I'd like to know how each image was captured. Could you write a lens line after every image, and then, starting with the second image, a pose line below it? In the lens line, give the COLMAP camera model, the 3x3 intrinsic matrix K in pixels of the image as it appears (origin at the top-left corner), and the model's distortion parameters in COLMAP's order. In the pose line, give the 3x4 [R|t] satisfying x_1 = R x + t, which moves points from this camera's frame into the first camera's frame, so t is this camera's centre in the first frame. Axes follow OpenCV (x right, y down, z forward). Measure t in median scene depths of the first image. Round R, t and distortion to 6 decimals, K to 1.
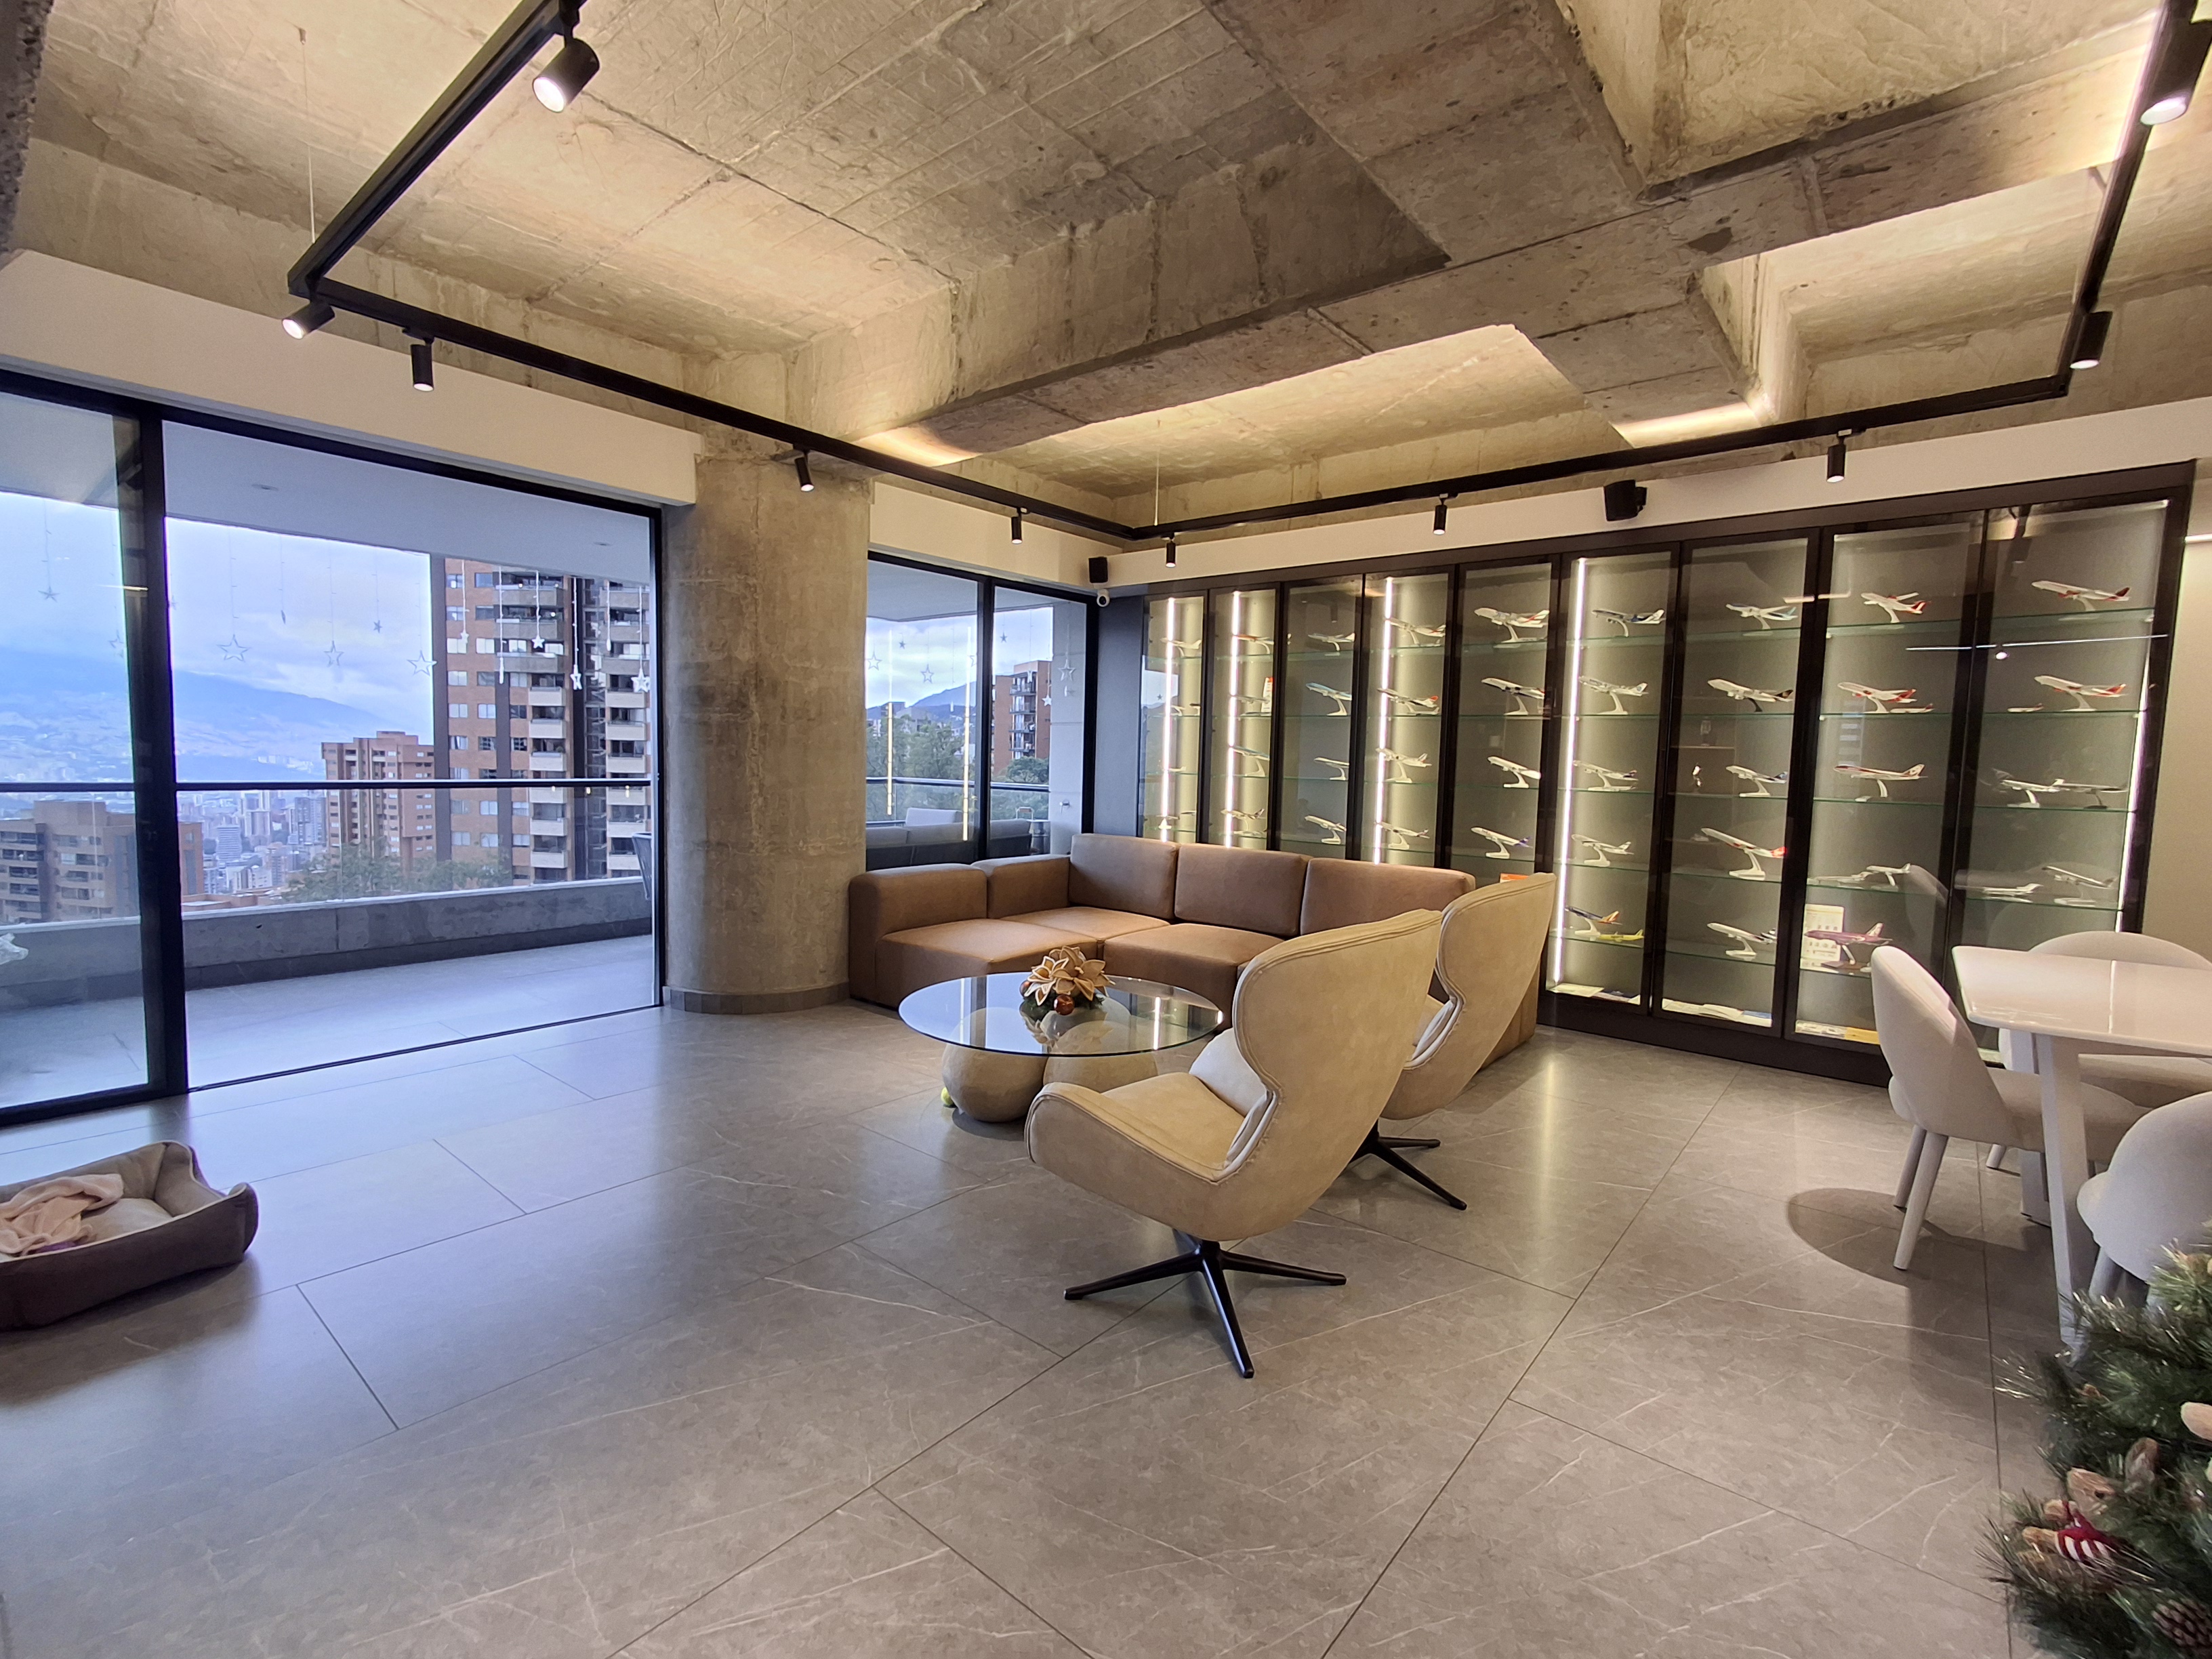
lens RADIAL K [[1010.6, 0, 1097.1], [0, 1010.6, 829.0], [0, 0, 1]] dist [-0.000688, 0.004010]
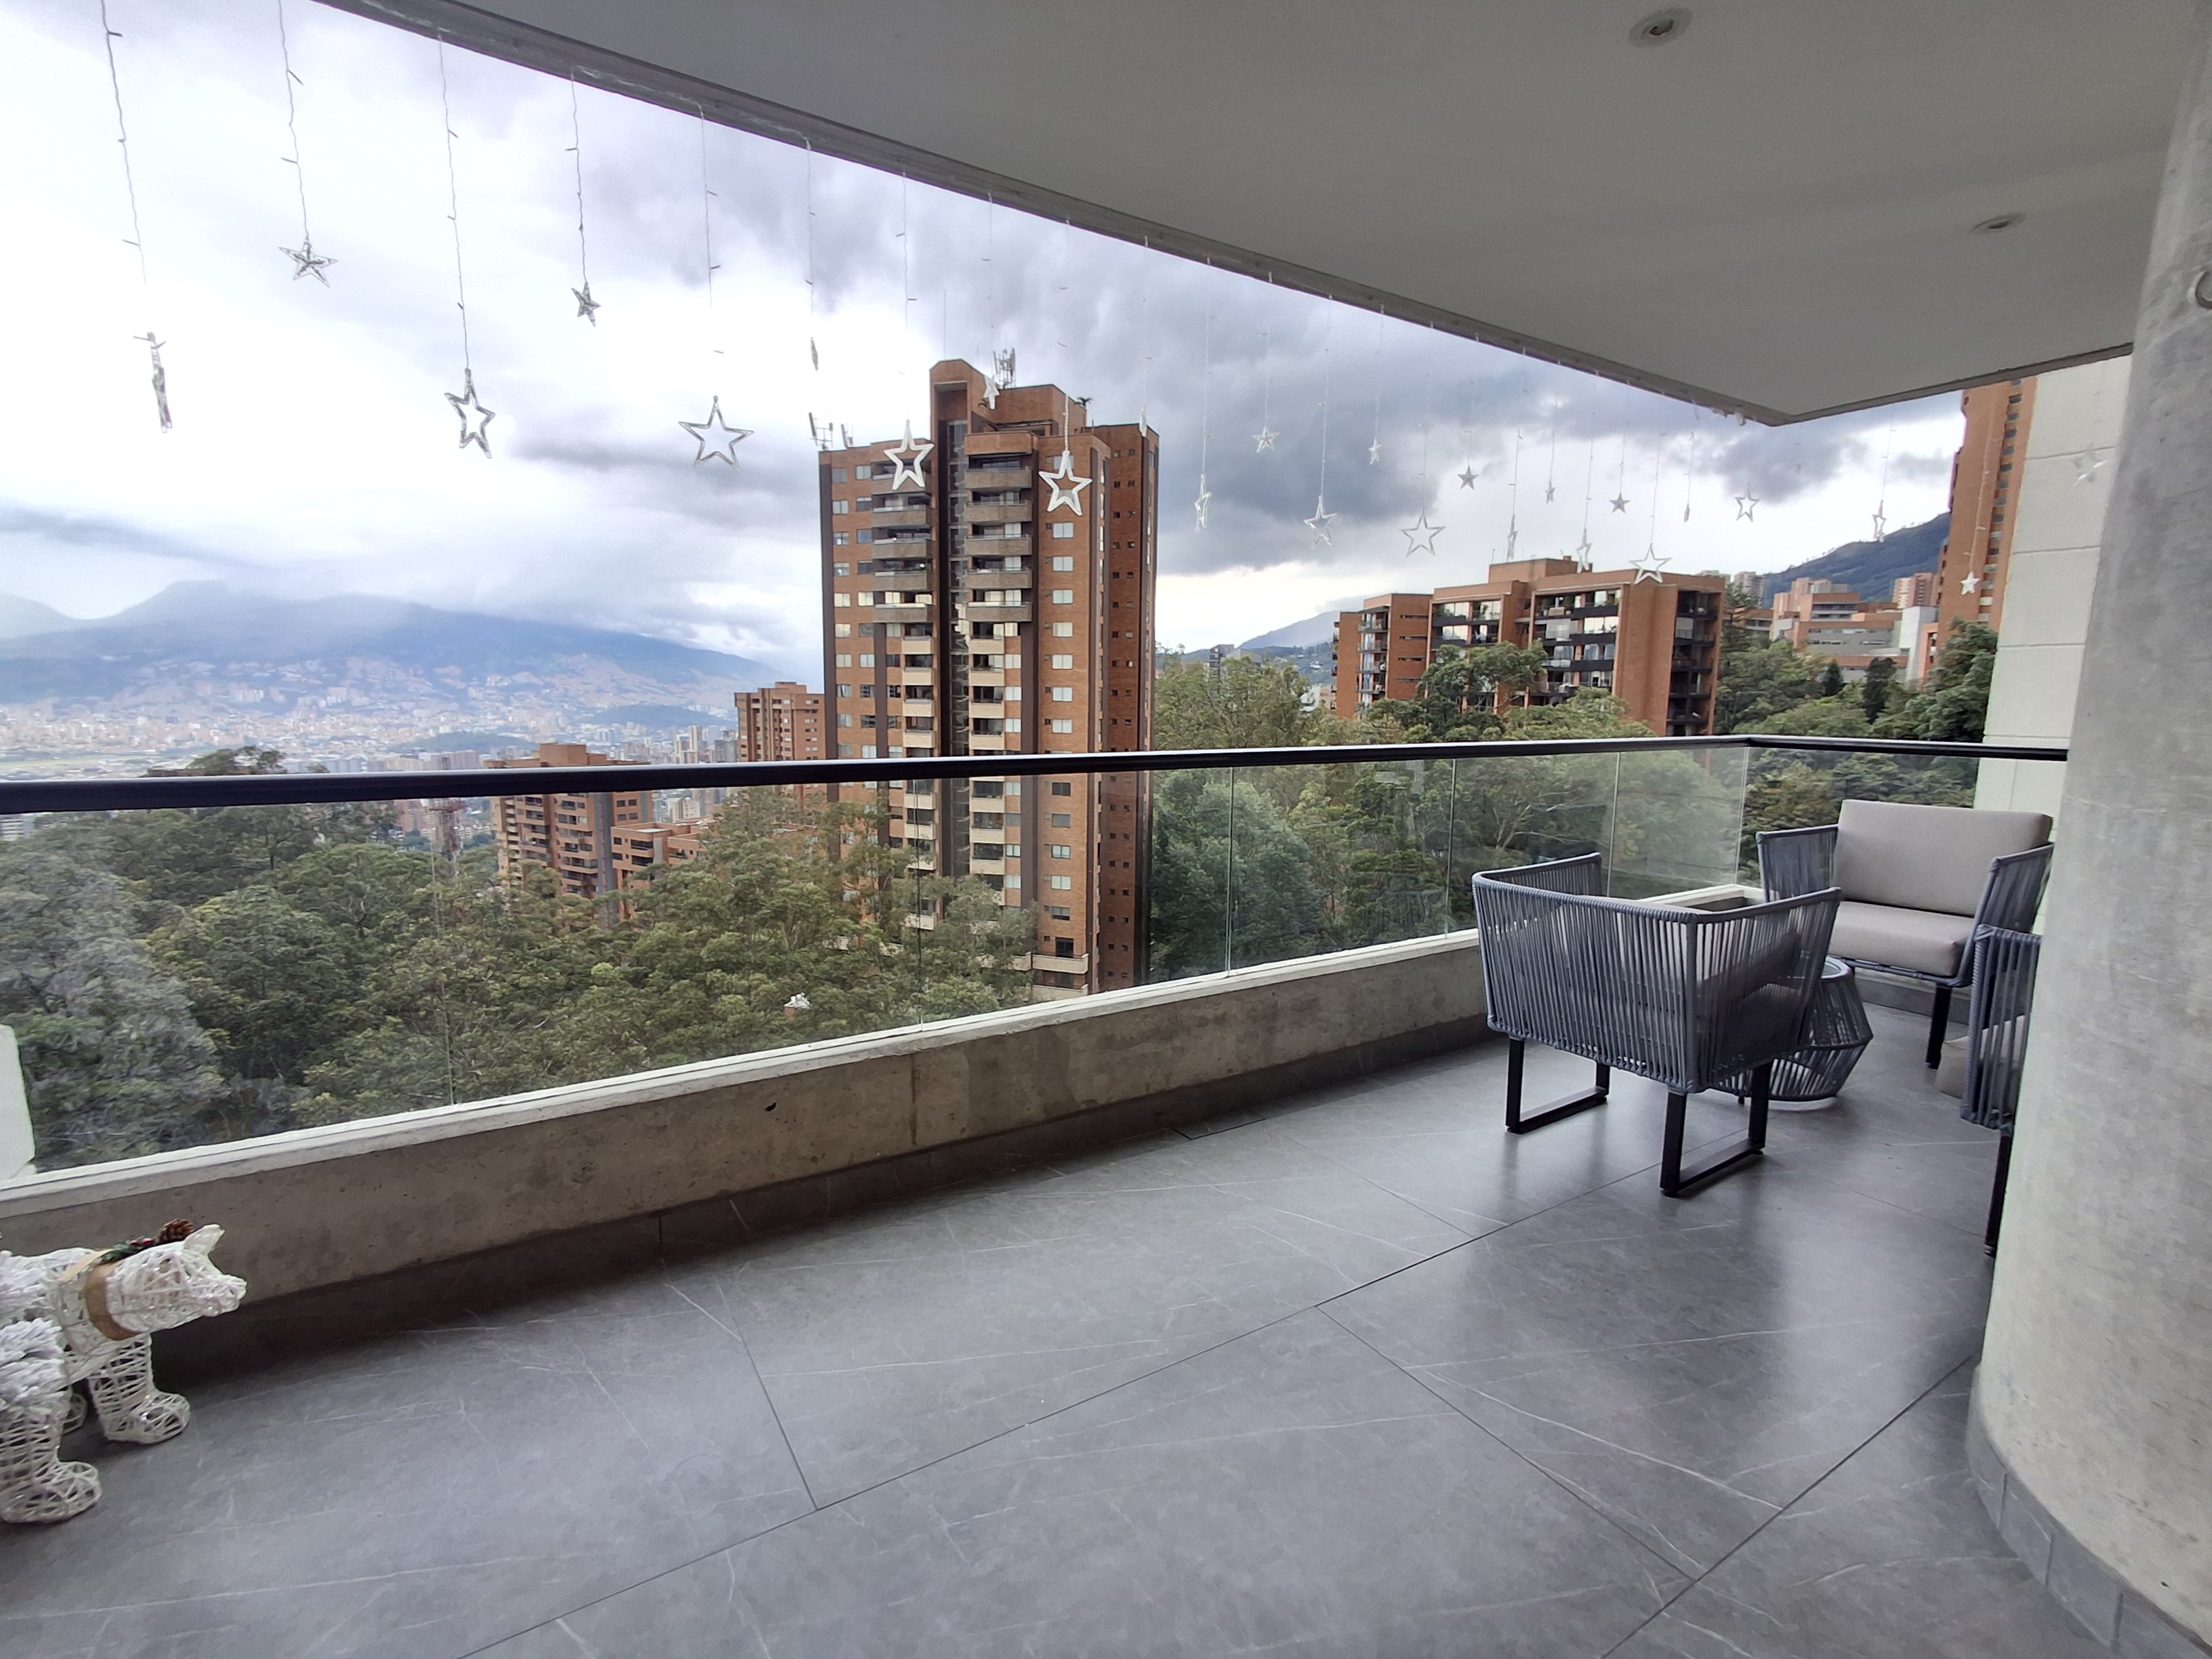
lens RADIAL K [[1020.6, 0, 1110.1], [0, 1020.6, 836.2], [0, 0, 1]] dist [-0.009855, 0.011343]
pose [[0.954948, 0.029945, -0.295257, -0.035641], [-0.011691, 0.997920, 0.063399, -0.002847], [0.296541, -0.057091, 0.953312, 0.040156]]
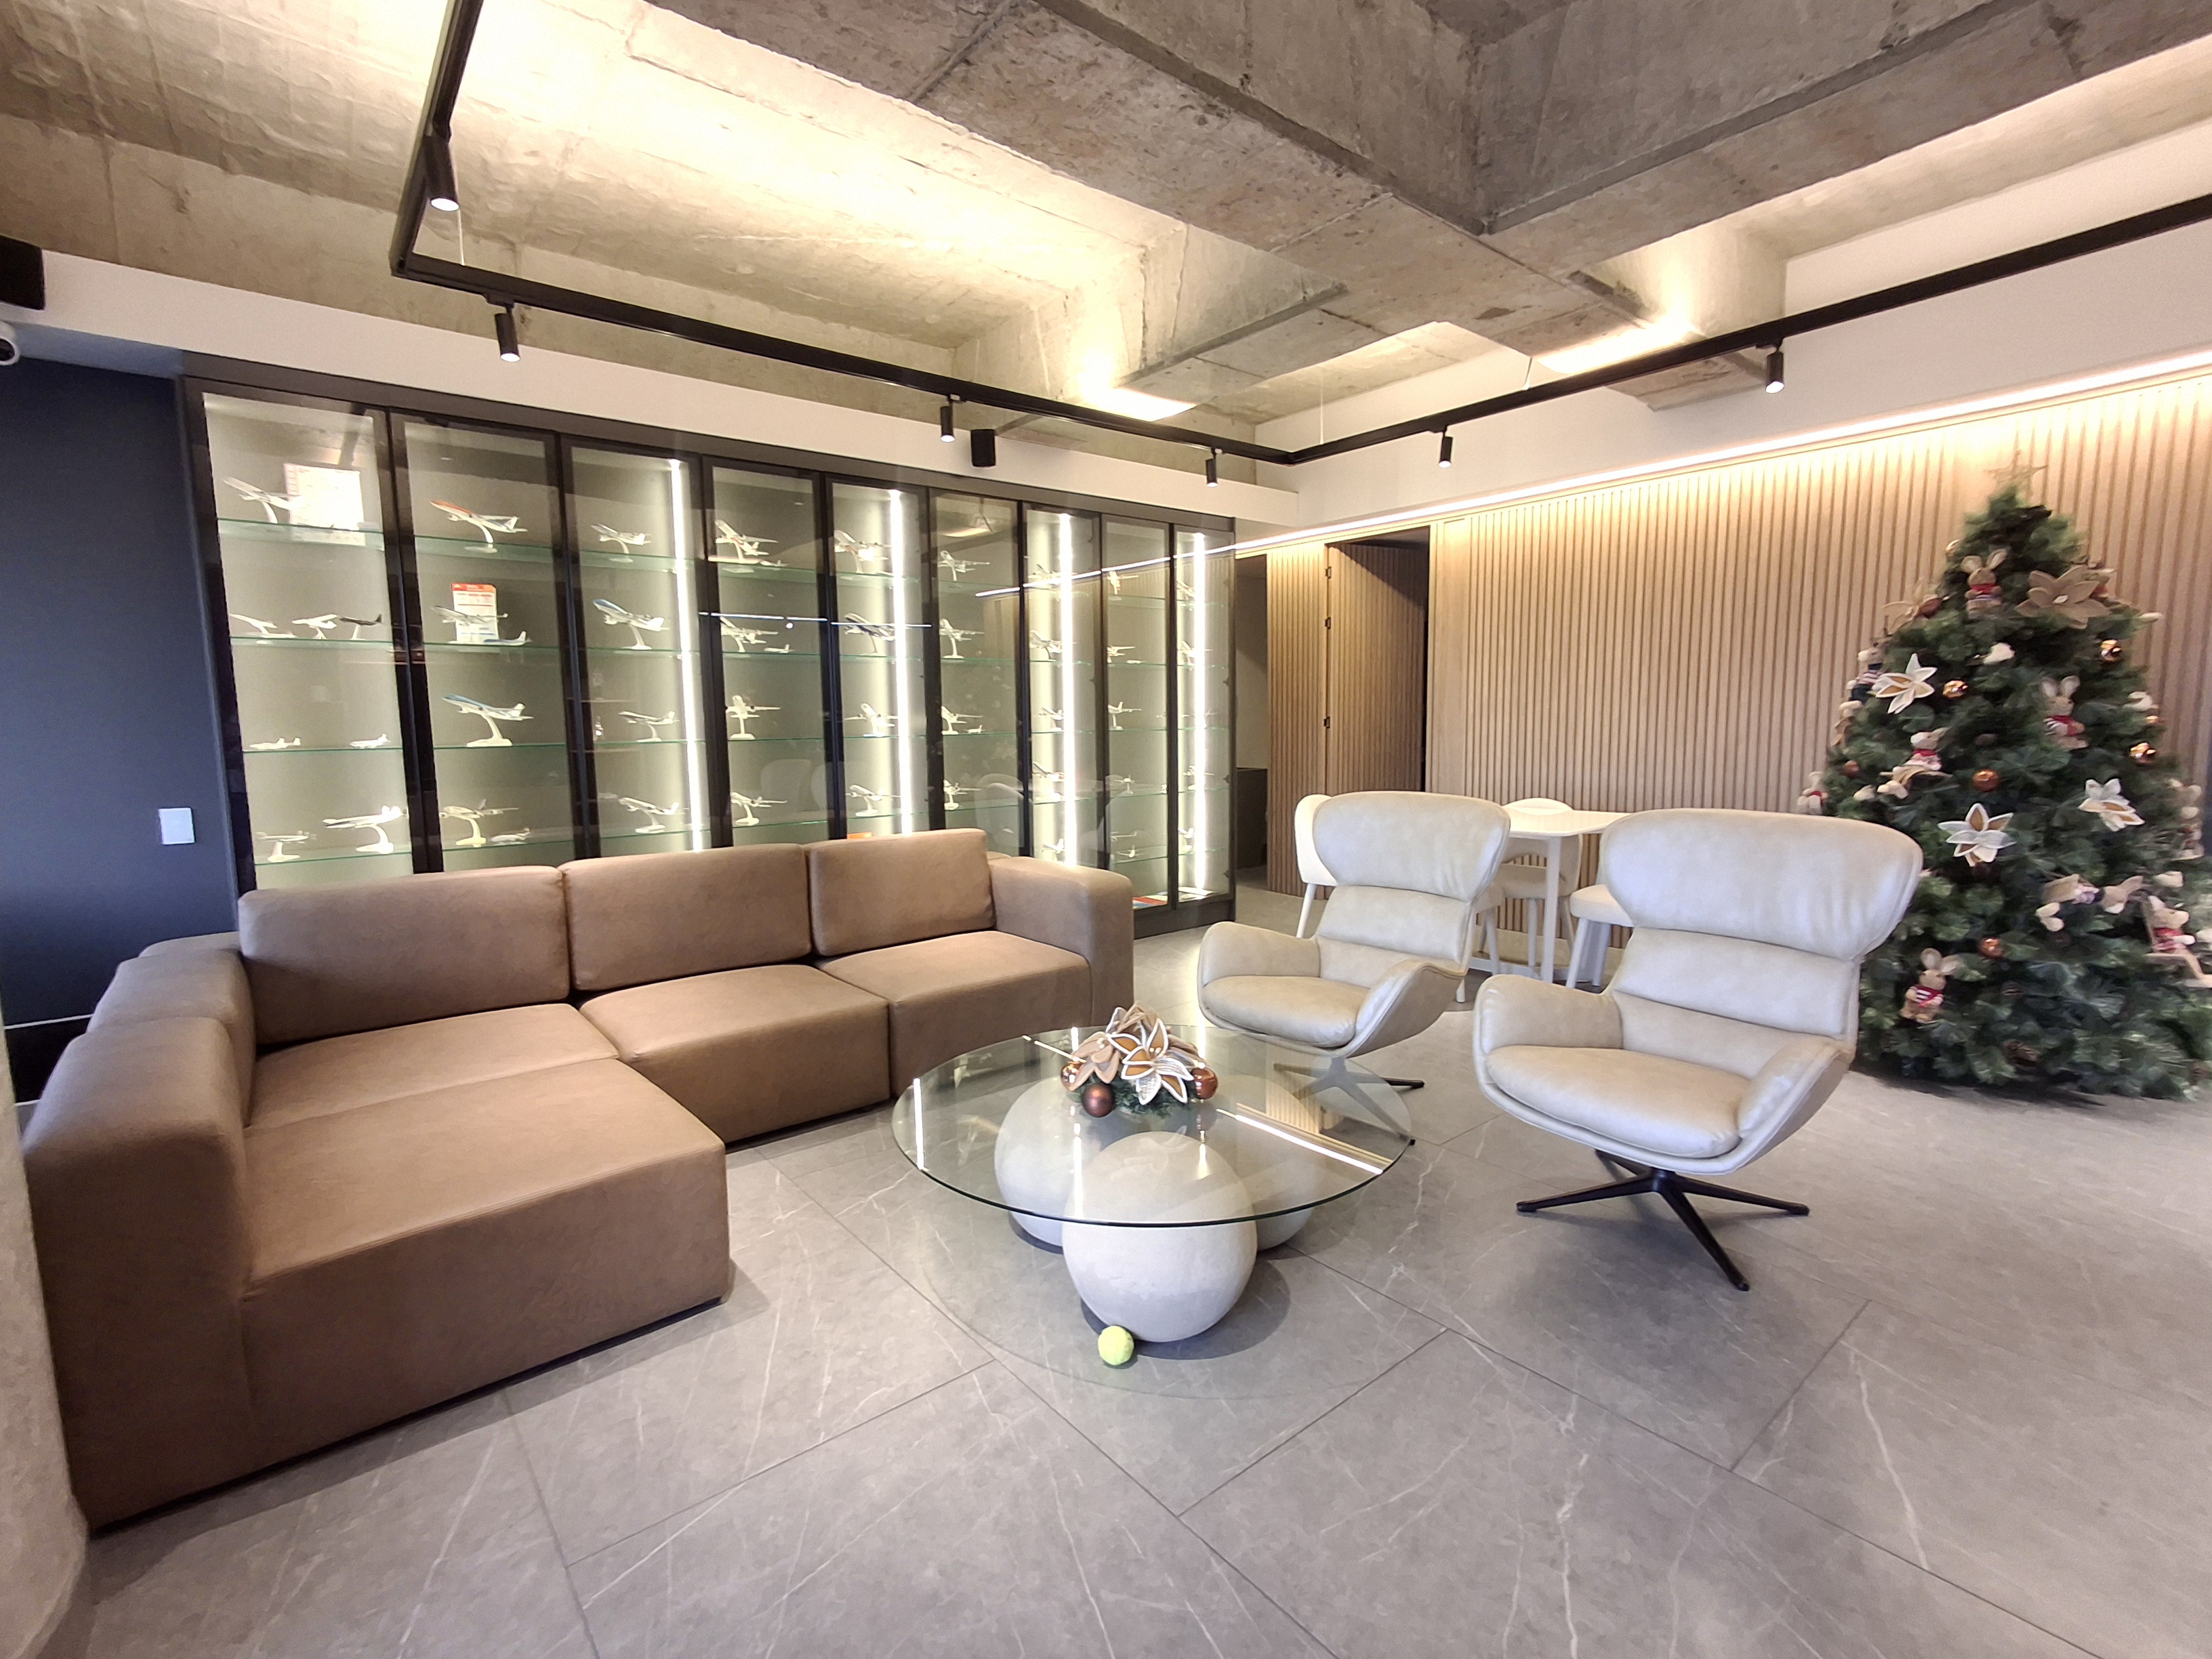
lens RADIAL K [[1010.6, 0, 1097.1], [0, 1010.6, 829.0], [0, 0, 1]] dist [-0.000688, 0.004010]
pose [[0.186030, -0.133497, 0.973433, -0.258555], [0.093654, 0.988625, 0.117683, -0.027788], [-0.978070, 0.069273, 0.196417, 0.365717]]
